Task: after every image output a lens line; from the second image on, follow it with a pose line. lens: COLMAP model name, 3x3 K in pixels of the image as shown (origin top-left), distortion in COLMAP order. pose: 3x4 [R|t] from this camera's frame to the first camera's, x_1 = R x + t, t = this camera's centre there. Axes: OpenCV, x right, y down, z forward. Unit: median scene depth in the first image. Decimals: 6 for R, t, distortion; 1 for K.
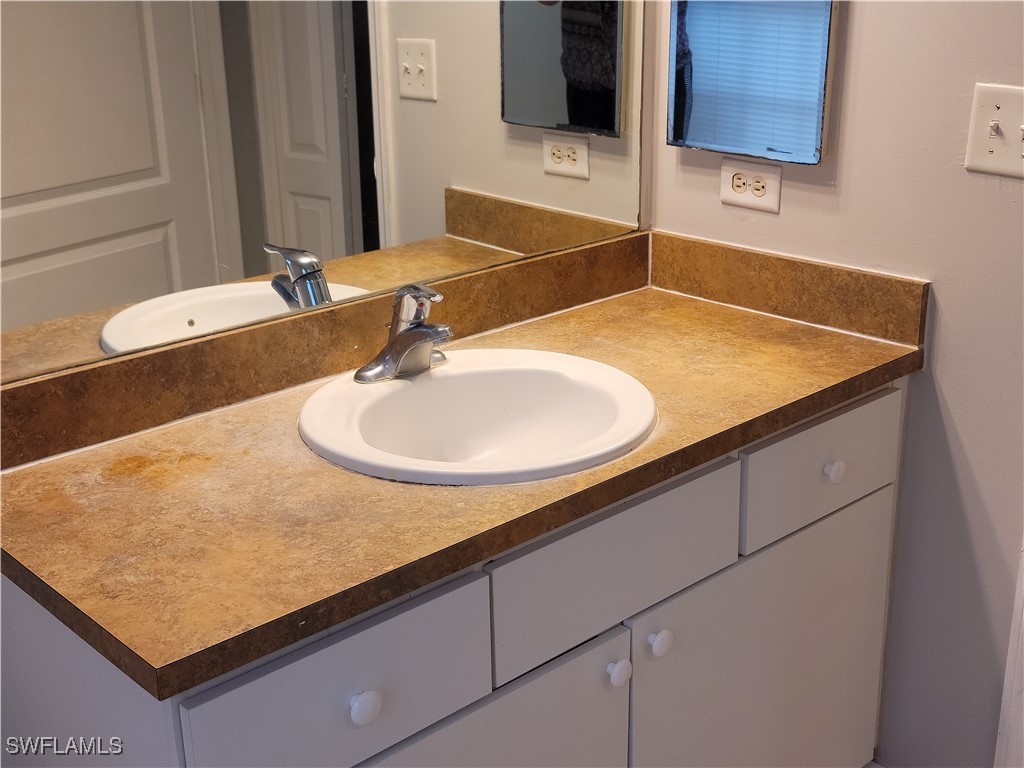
lens RADIAL K [[1268.8, 0, 513.6], [0, 1268.8, 384.9], [0, 0, 1]] dist [0.058900, 0.000000]
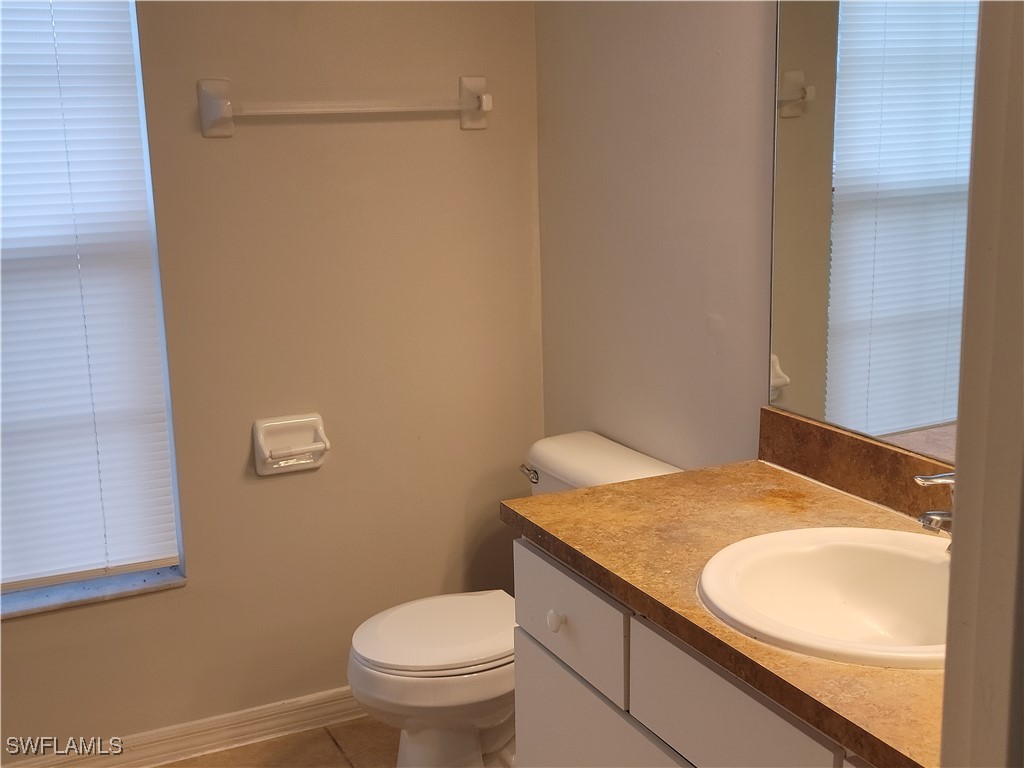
lens RADIAL K [[1268.8, 0, 513.1], [0, 1268.8, 382.7], [0, 0, 1]] dist [0.058900, 0.000000]
pose [[-0.289157, 0.224431, -0.930601, 1.042916], [-0.302191, 0.901021, 0.311194, -0.386456], [0.908333, 0.371204, -0.192715, 0.955696]]
